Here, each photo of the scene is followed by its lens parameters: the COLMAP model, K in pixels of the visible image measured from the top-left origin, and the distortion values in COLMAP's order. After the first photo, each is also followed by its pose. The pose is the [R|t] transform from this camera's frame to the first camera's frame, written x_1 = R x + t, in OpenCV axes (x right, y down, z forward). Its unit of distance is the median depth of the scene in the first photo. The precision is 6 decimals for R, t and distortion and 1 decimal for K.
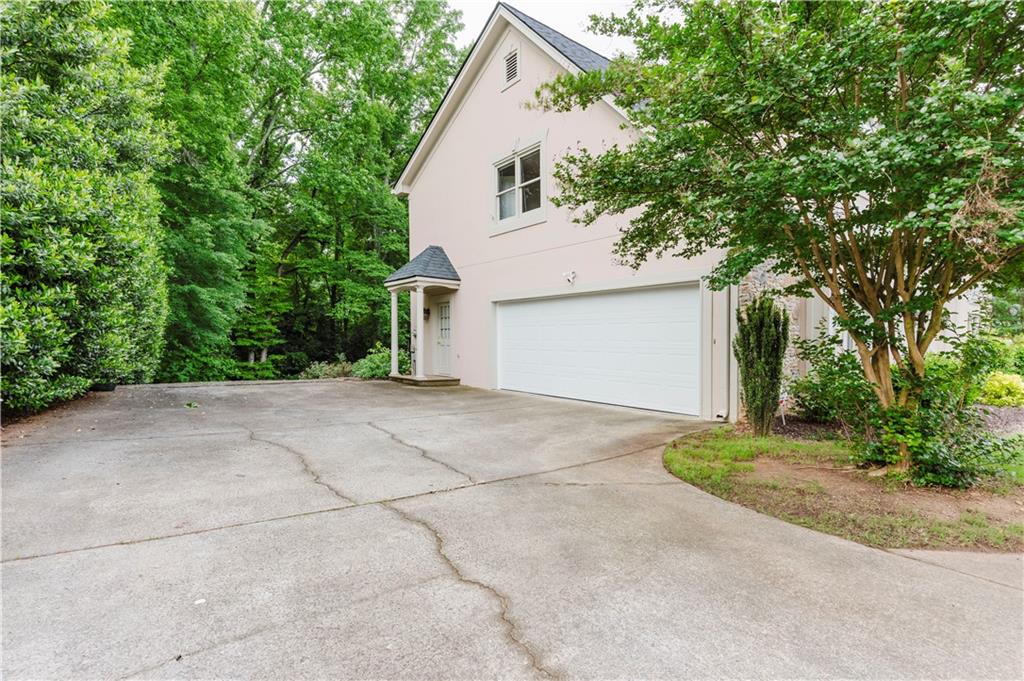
lens RADIAL K [[494.7, 0, 513.1], [0, 494.7, 343.5], [0, 0, 1]] dist [-0.000039, 0.000771]
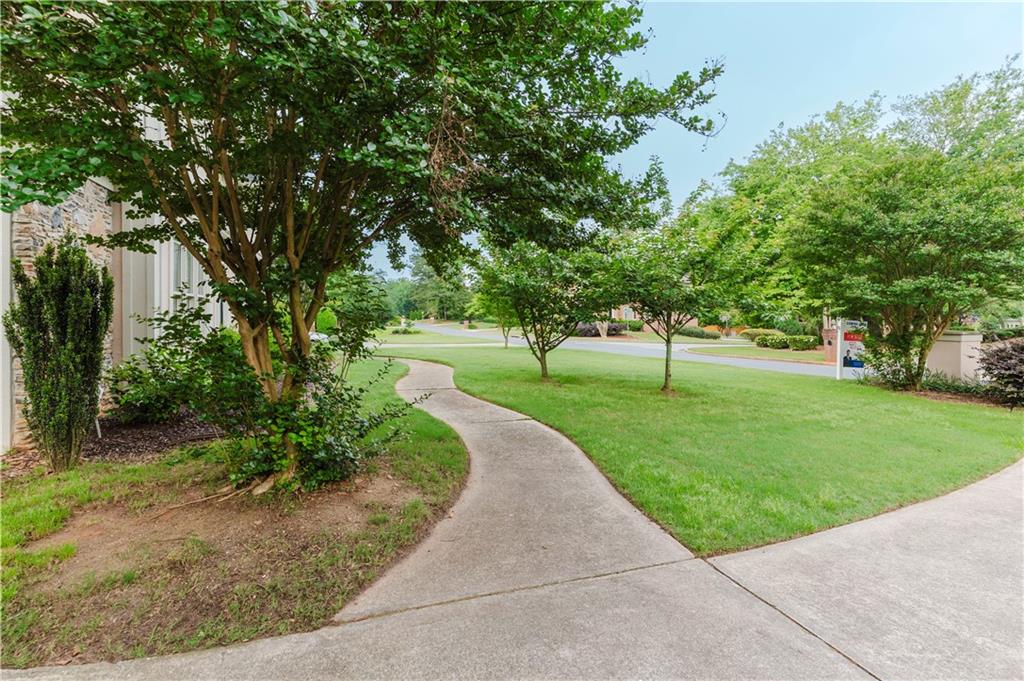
lens RADIAL K [[501.1, 0, 510.9], [0, 501.1, 307.6], [0, 0, 1]] dist [-0.000189, -0.000044]
pose [[0.319349, 0.005530, 0.947621, 0.088101], [0.002938, 0.999972, -0.006825, -0.009173], [-0.947633, 0.004964, 0.319324, 0.285786]]
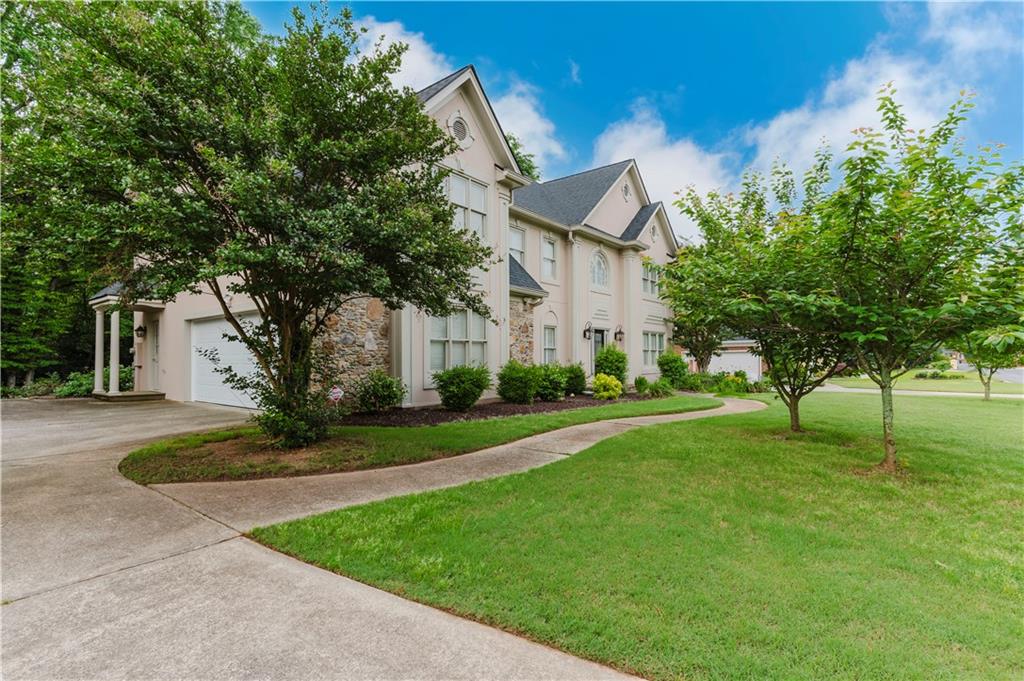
lens RADIAL K [[494.7, 0, 513.1], [0, 494.7, 343.5], [0, 0, 1]] dist [-0.000039, 0.000771]
pose [[0.972121, -0.009387, 0.234294, 0.825376], [0.017325, 0.999343, -0.031847, 0.026771], [-0.233841, 0.035019, 0.971644, -0.433787]]
